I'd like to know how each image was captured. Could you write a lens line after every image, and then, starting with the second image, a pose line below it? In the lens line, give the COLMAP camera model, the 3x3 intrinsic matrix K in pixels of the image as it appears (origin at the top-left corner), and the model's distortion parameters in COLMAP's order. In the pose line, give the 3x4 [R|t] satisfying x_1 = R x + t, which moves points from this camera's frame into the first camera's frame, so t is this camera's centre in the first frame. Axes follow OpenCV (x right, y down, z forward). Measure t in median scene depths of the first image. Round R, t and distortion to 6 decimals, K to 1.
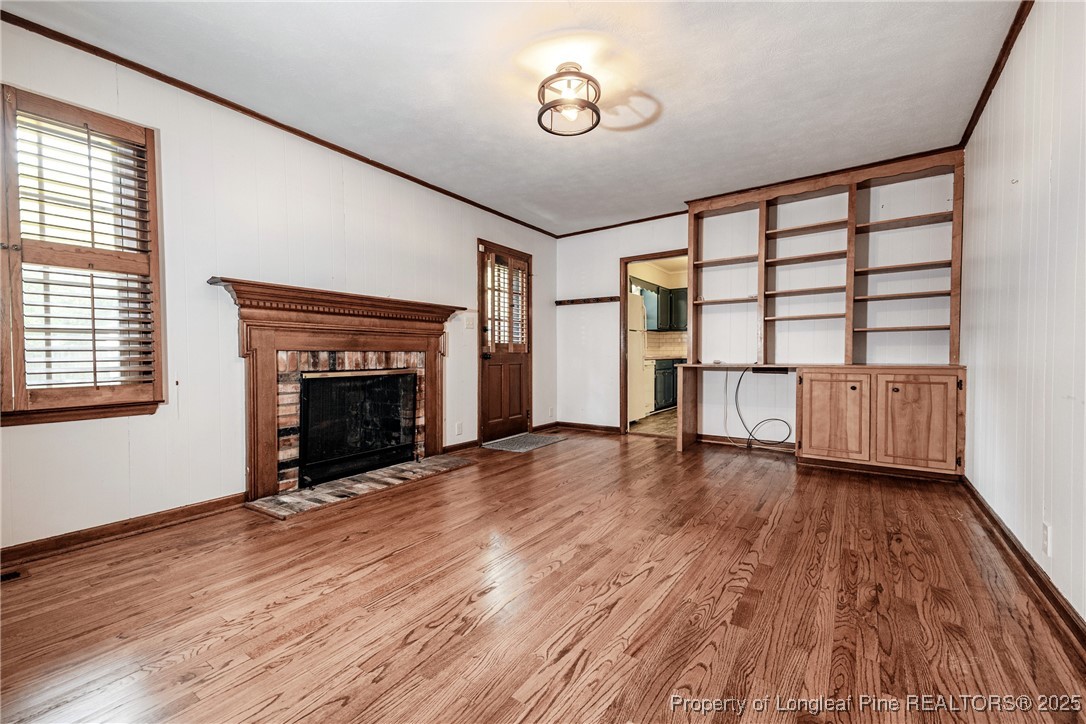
lens RADIAL K [[448.7, 0, 543.1], [0, 448.7, 363.1], [0, 0, 1]] dist [0.040974, -0.001254]
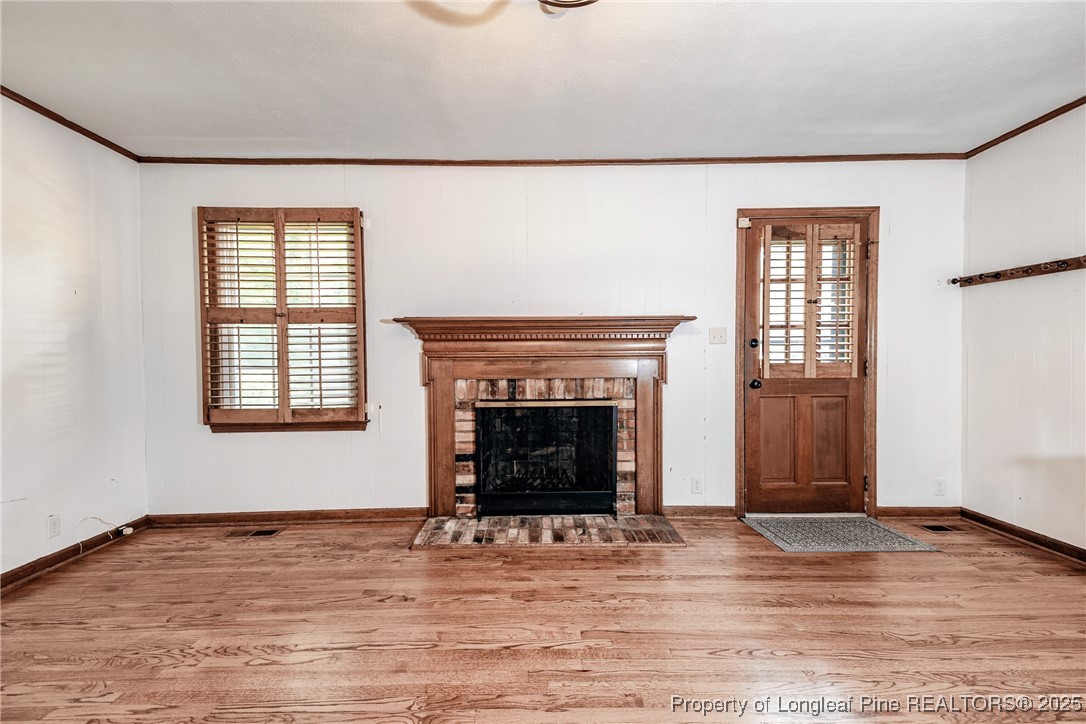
lens RADIAL K [[448.7, 0, 538.2], [0, 448.7, 367.9], [0, 0, 1]] dist [0.040974, -0.001254]
pose [[0.580661, 0.015138, -0.814004, 0.353831], [-0.010087, 0.999884, 0.011399, -0.065389], [0.814083, 0.001592, 0.580747, 0.531044]]
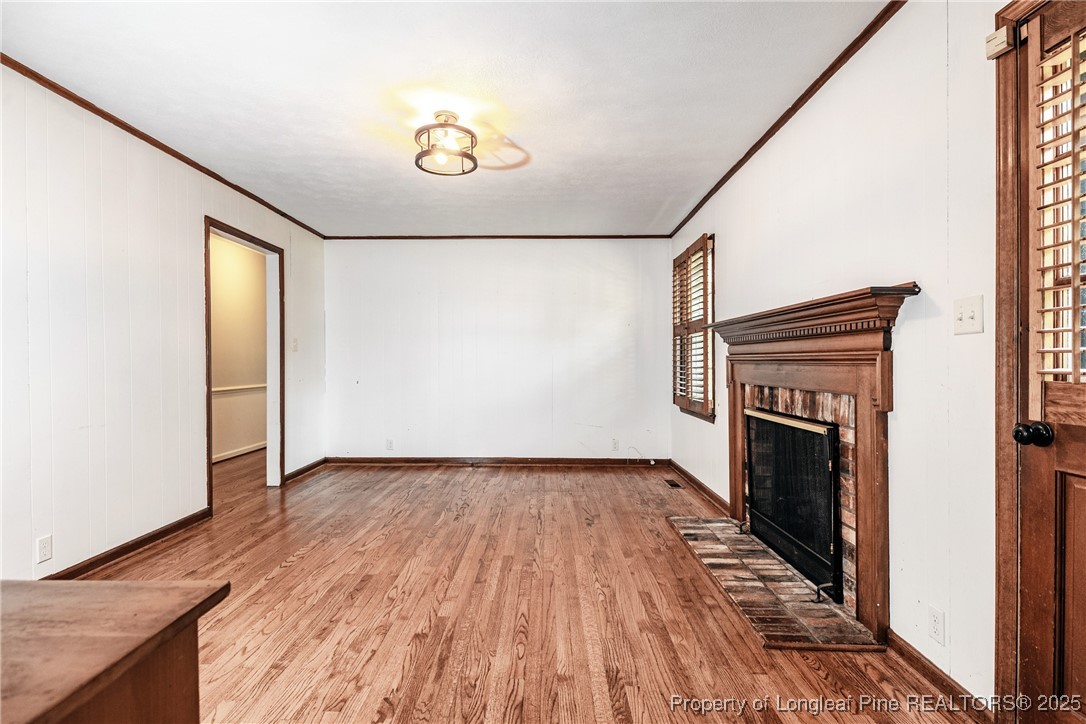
lens RADIAL K [[523.6, 0, 536.1], [0, 523.6, 361.2], [0, 0, 1]] dist [0.002672, -0.000021]
pose [[-0.839019, 0.003563, -0.544091, 0.419731], [-0.006476, 0.999842, 0.016533, -0.089958], [0.544064, 0.017395, -0.838864, 1.655474]]
